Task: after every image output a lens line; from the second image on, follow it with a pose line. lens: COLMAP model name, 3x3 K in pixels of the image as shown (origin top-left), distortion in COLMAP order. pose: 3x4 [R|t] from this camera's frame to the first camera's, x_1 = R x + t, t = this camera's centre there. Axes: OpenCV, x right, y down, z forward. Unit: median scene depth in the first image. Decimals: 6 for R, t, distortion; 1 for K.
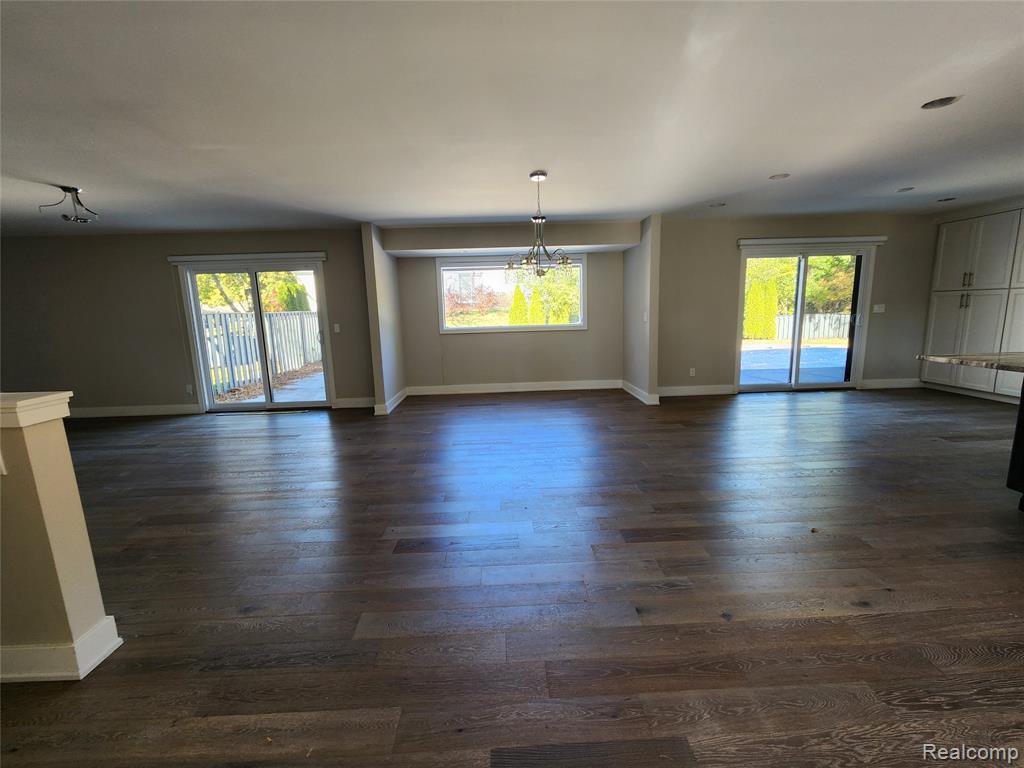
lens RADIAL K [[419.9, 0, 513.1], [0, 419.9, 375.9], [0, 0, 1]] dist [0.001808, -0.002889]
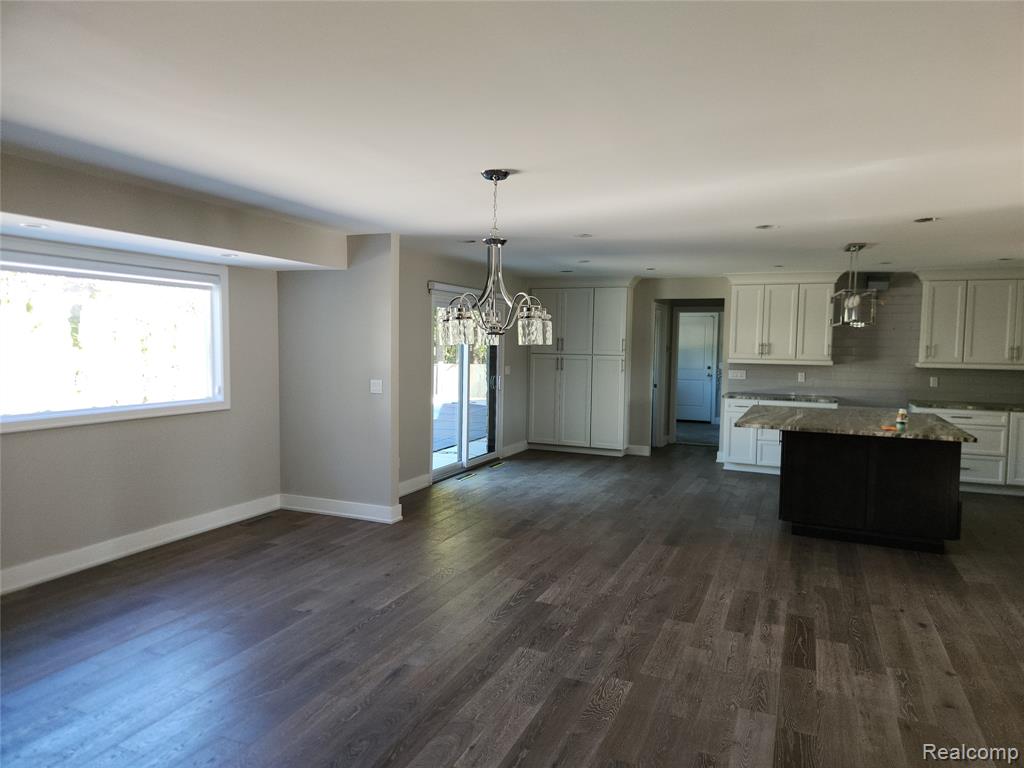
lens RADIAL K [[683.6, 0, 508.8], [0, 683.6, 381.9], [0, 0, 1]] dist [0.065680, -0.055159]
pose [[0.432648, -0.018387, 0.901375, -0.527375], [0.114404, 0.992830, -0.034660, -0.086708], [-0.894275, 0.118116, 0.431649, 0.366788]]
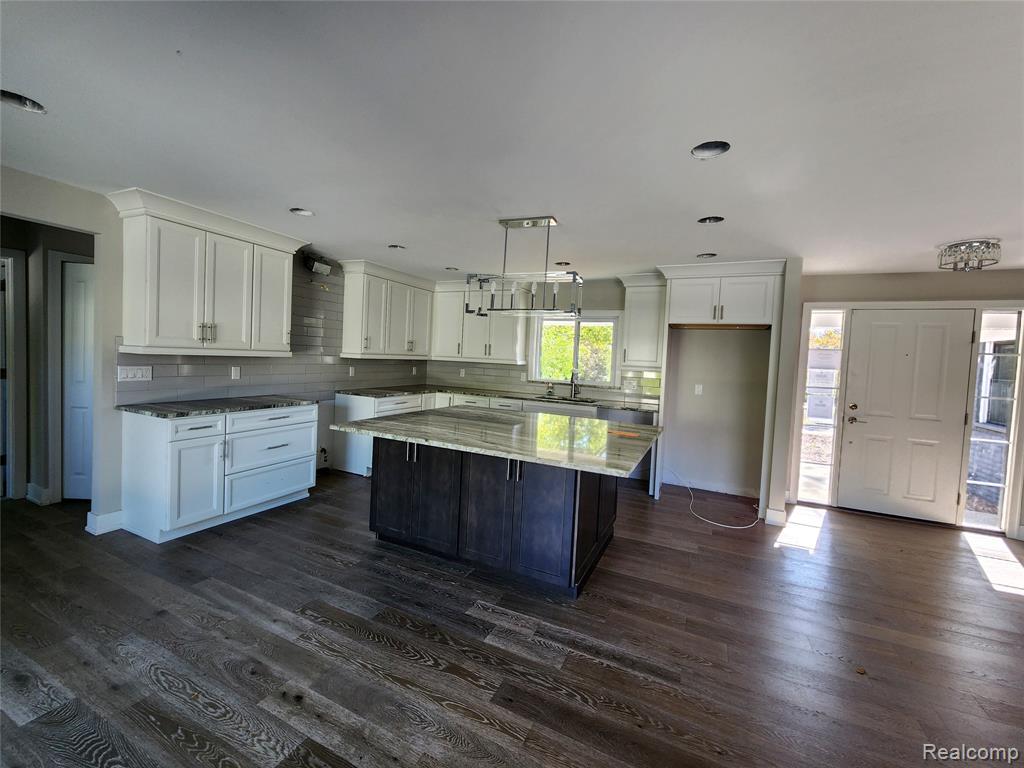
lens RADIAL K [[419.9, 0, 512.5], [0, 419.9, 374.8], [0, 0, 1]] dist [0.001808, -0.002889]
pose [[-0.889132, -0.035409, 0.456280, 0.422594], [0.049435, 0.983738, 0.172673, -0.168884], [-0.454974, 0.176086, -0.872922, 0.839753]]
